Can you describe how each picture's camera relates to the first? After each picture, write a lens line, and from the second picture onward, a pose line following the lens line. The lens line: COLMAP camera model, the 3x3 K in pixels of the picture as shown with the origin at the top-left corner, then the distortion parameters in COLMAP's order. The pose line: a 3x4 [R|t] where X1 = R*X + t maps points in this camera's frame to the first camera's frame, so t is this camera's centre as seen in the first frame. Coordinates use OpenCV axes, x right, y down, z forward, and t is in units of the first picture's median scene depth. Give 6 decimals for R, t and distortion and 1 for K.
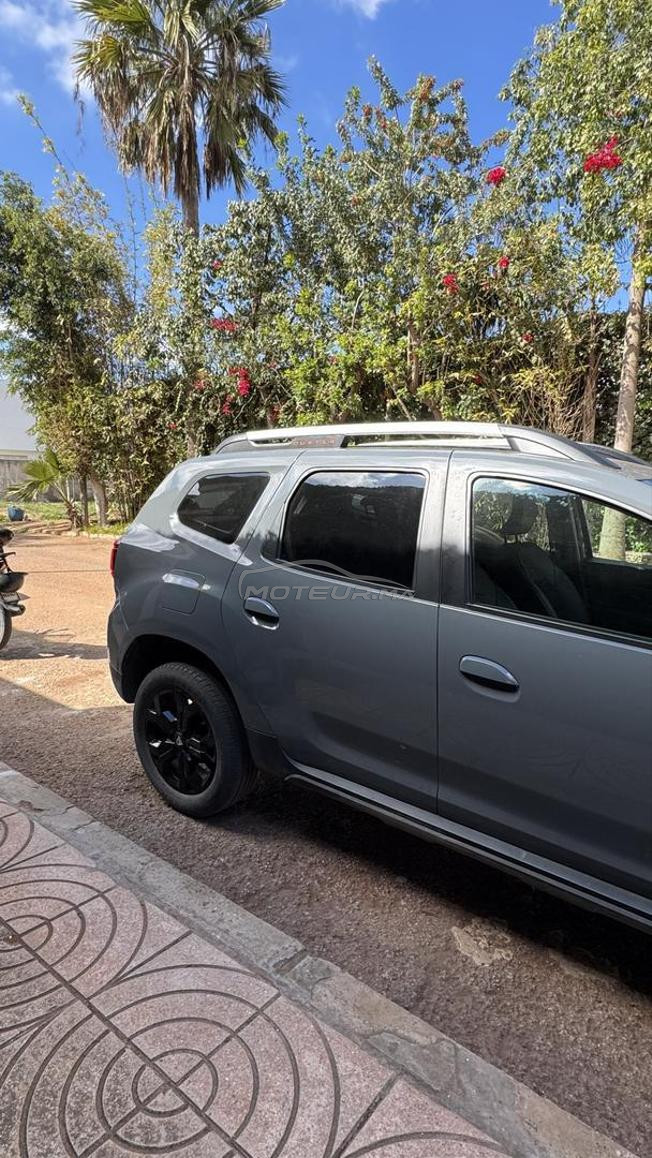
lens RADIAL K [[597.9, 0, 329.0], [0, 597.9, 584.5], [0, 0, 1]] dist [0.000121, 0.001203]
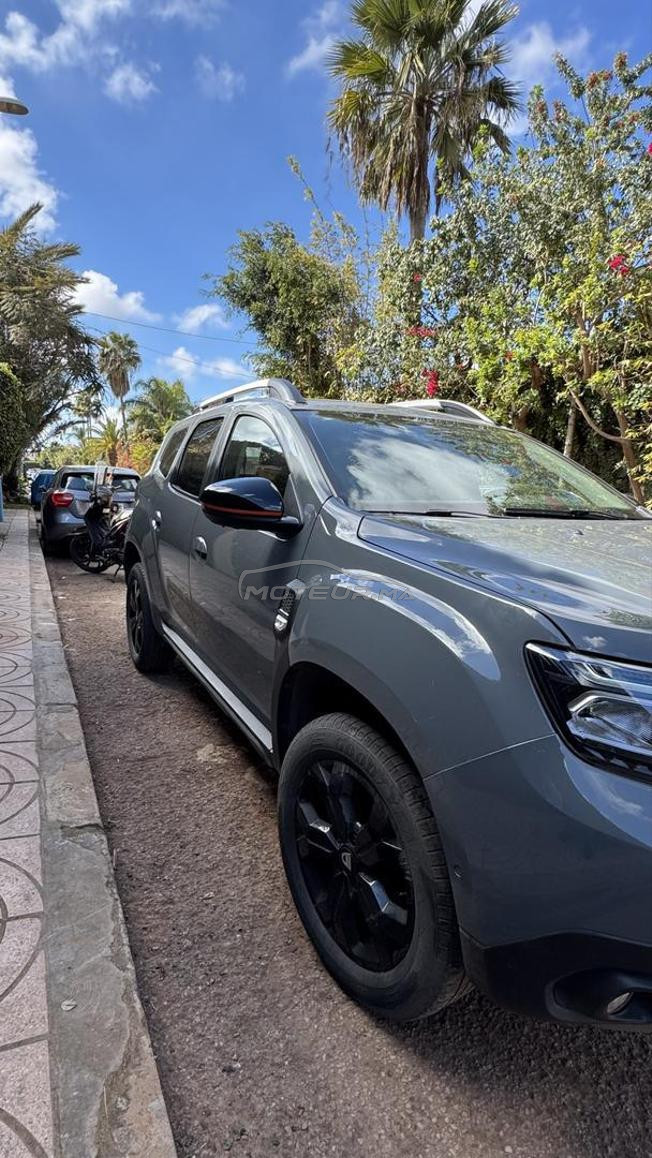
lens RADIAL K [[666.5, 0, 407.4], [0, 666.5, 604.7], [0, 0, 1]] dist [0.002893, 0.001460]
pose [[0.896389, 0.089220, -0.434197, 0.361666], [-0.105250, 0.994361, -0.012962, 0.068064], [0.430592, 0.057318, 0.900725, -0.054319]]
